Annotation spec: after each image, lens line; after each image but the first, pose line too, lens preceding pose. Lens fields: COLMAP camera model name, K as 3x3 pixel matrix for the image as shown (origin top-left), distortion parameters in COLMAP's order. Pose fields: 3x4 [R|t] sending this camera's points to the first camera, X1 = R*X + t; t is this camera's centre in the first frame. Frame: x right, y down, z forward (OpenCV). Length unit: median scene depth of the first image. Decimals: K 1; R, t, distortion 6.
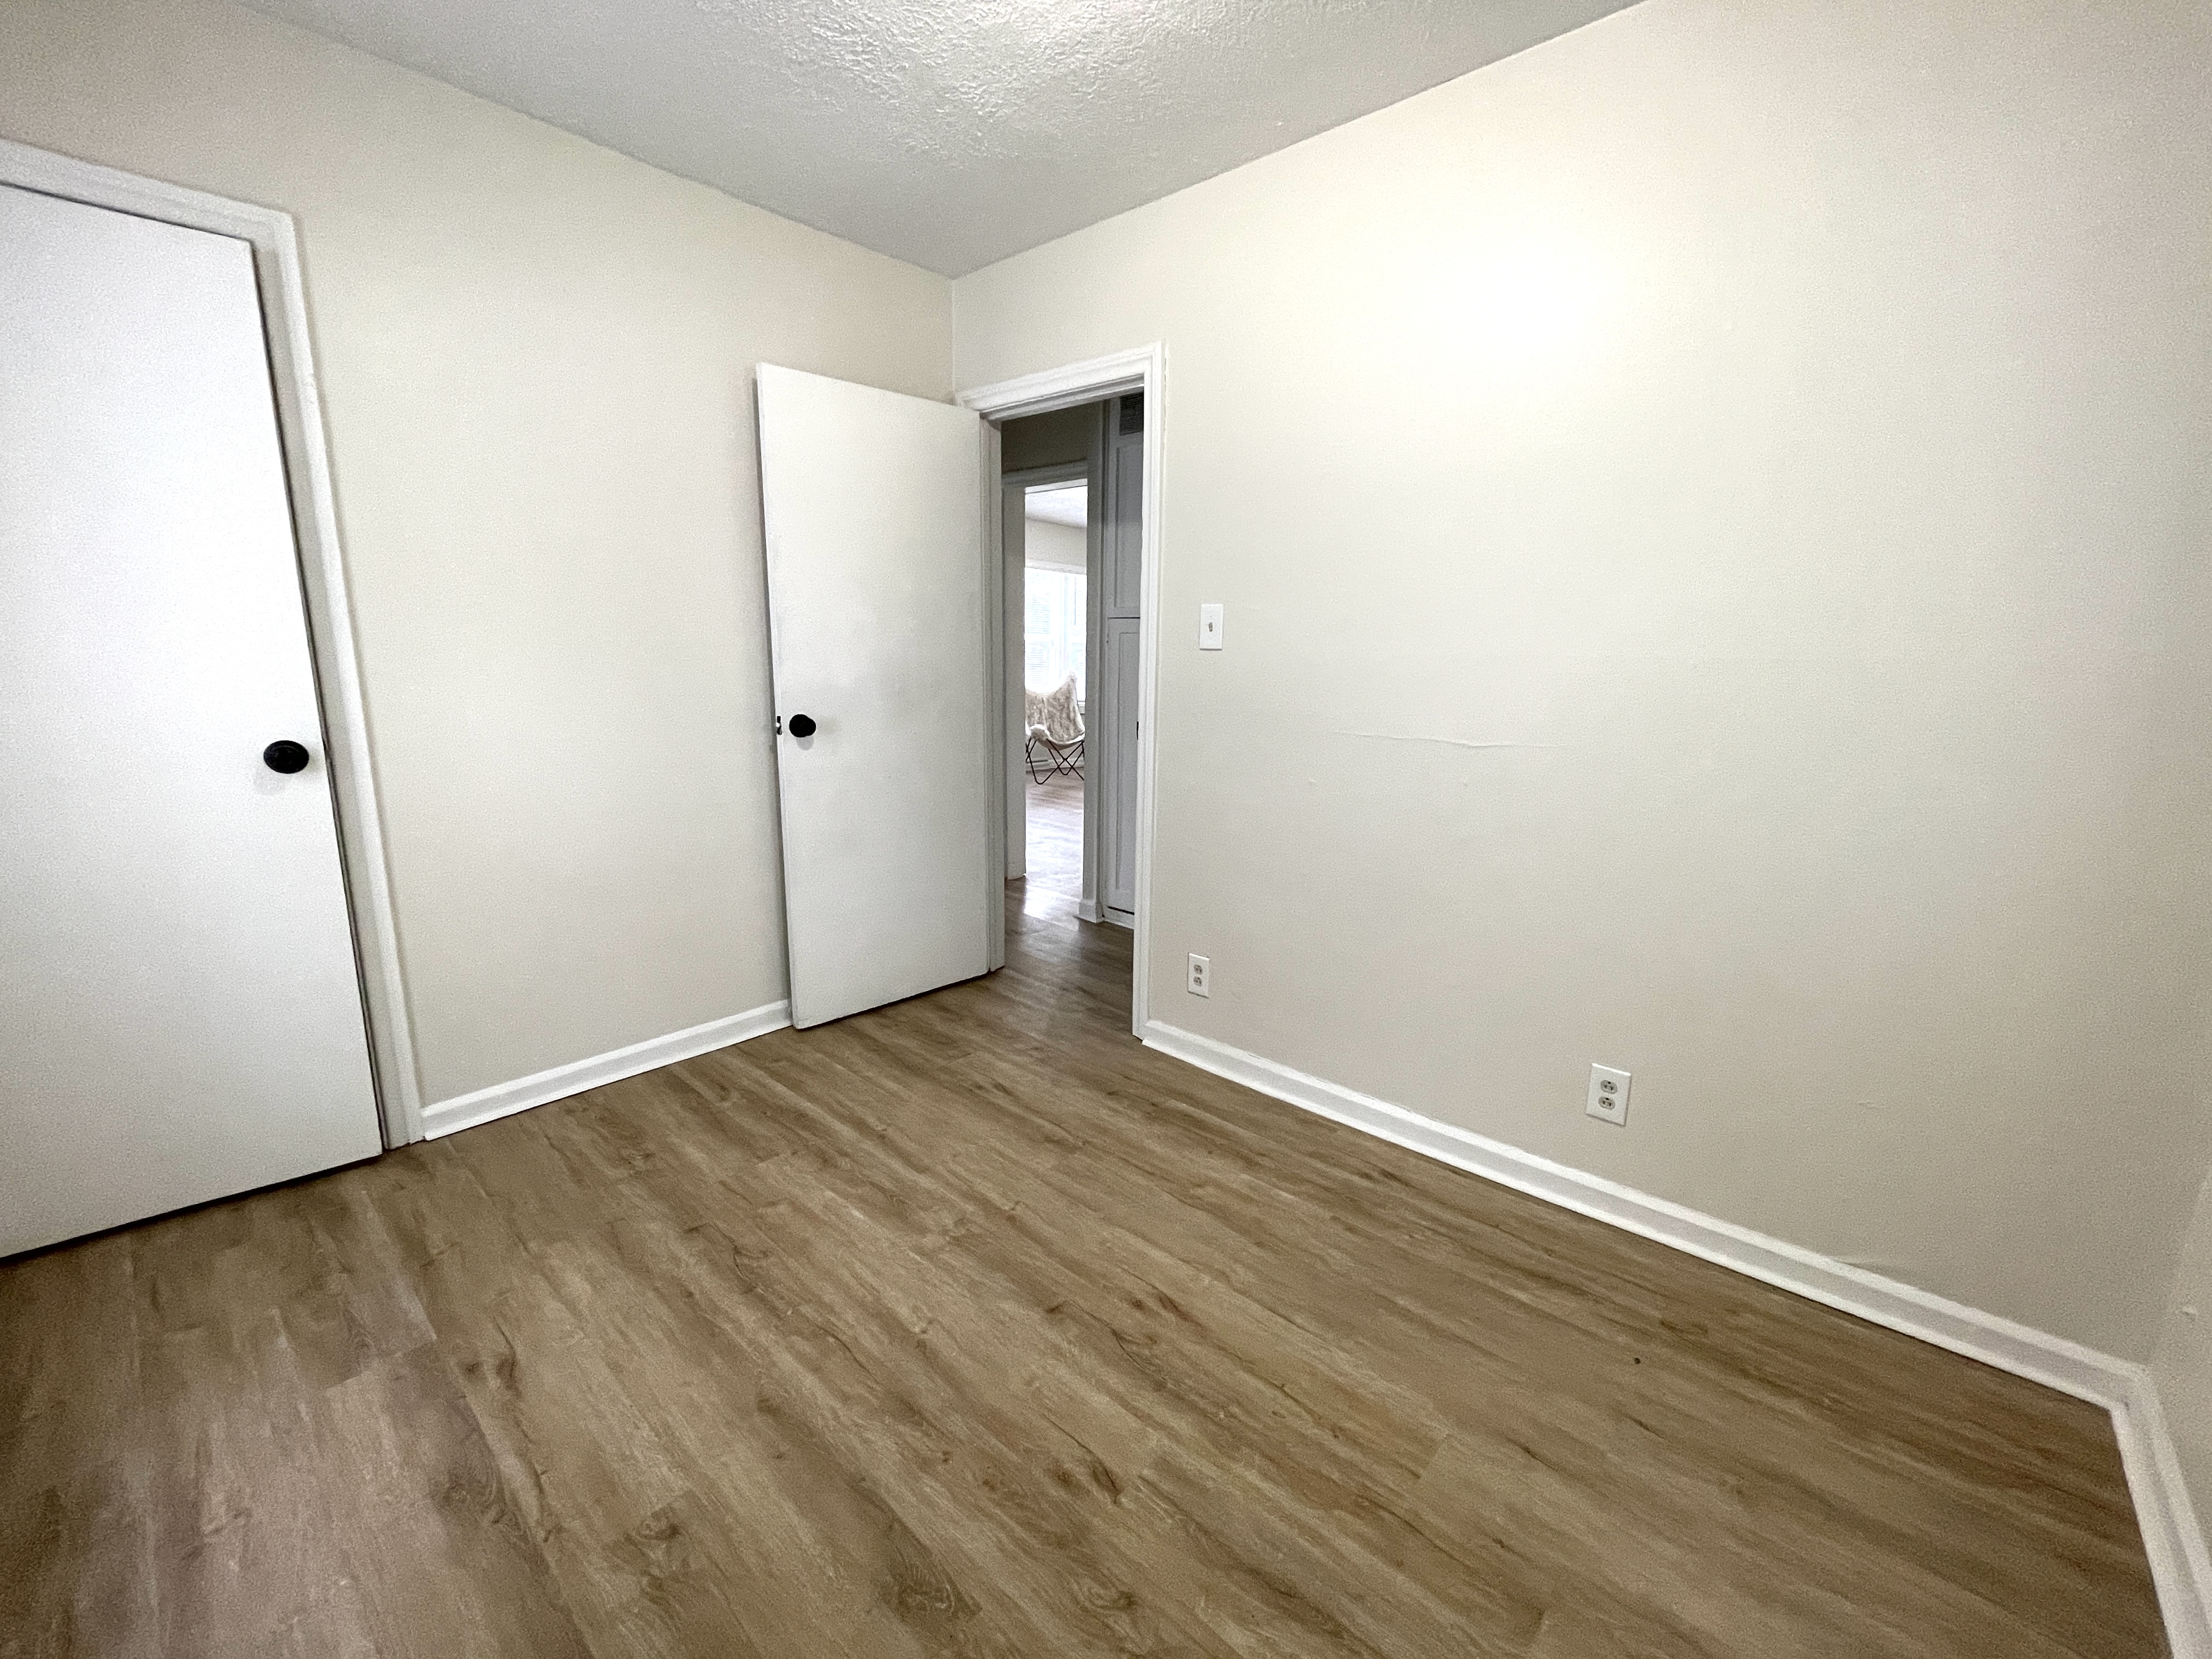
lens RADIAL K [[902.9, 0, 1105.5], [0, 902.9, 820.3], [0, 0, 1]] dist [-0.000474, 0.000075]
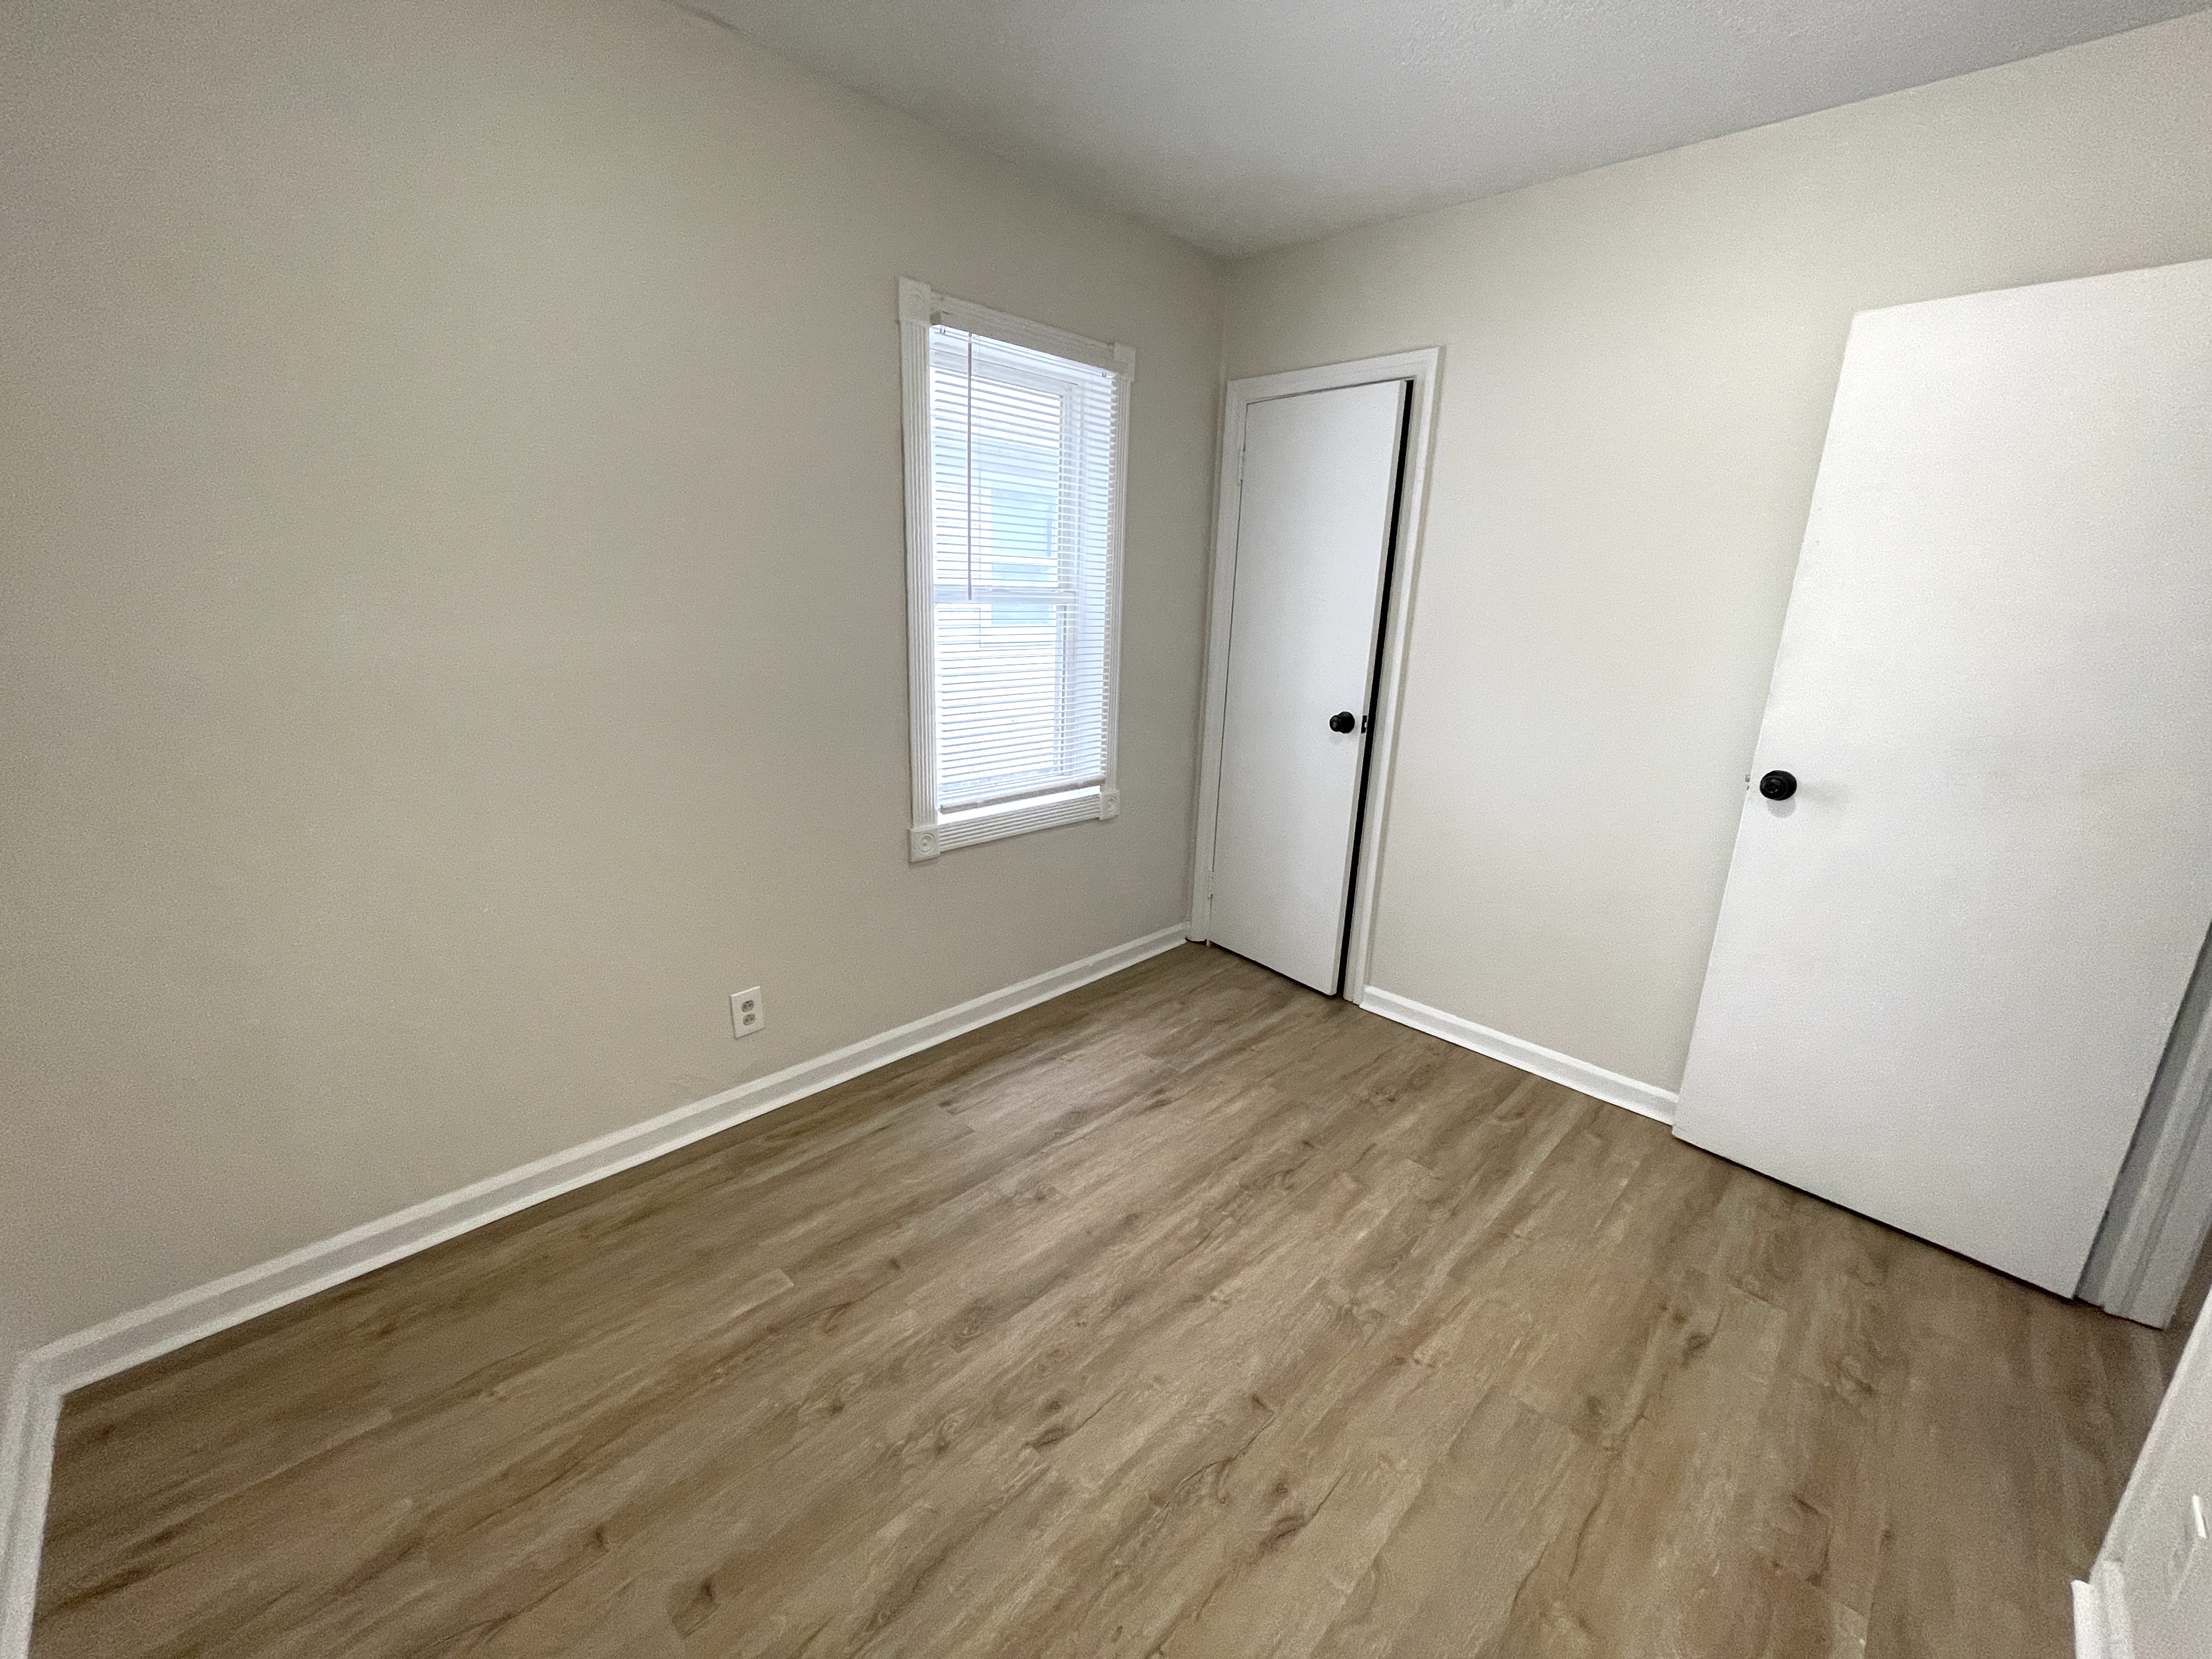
lens RADIAL K [[902.9, 0, 1105.5], [0, 902.9, 820.3], [0, 0, 1]] dist [-0.000474, 0.000075]
pose [[-0.036973, 0.238411, -0.970460, 0.677712], [-0.226727, 0.943798, 0.240499, -0.201579], [0.973256, 0.228922, 0.019159, 0.664380]]
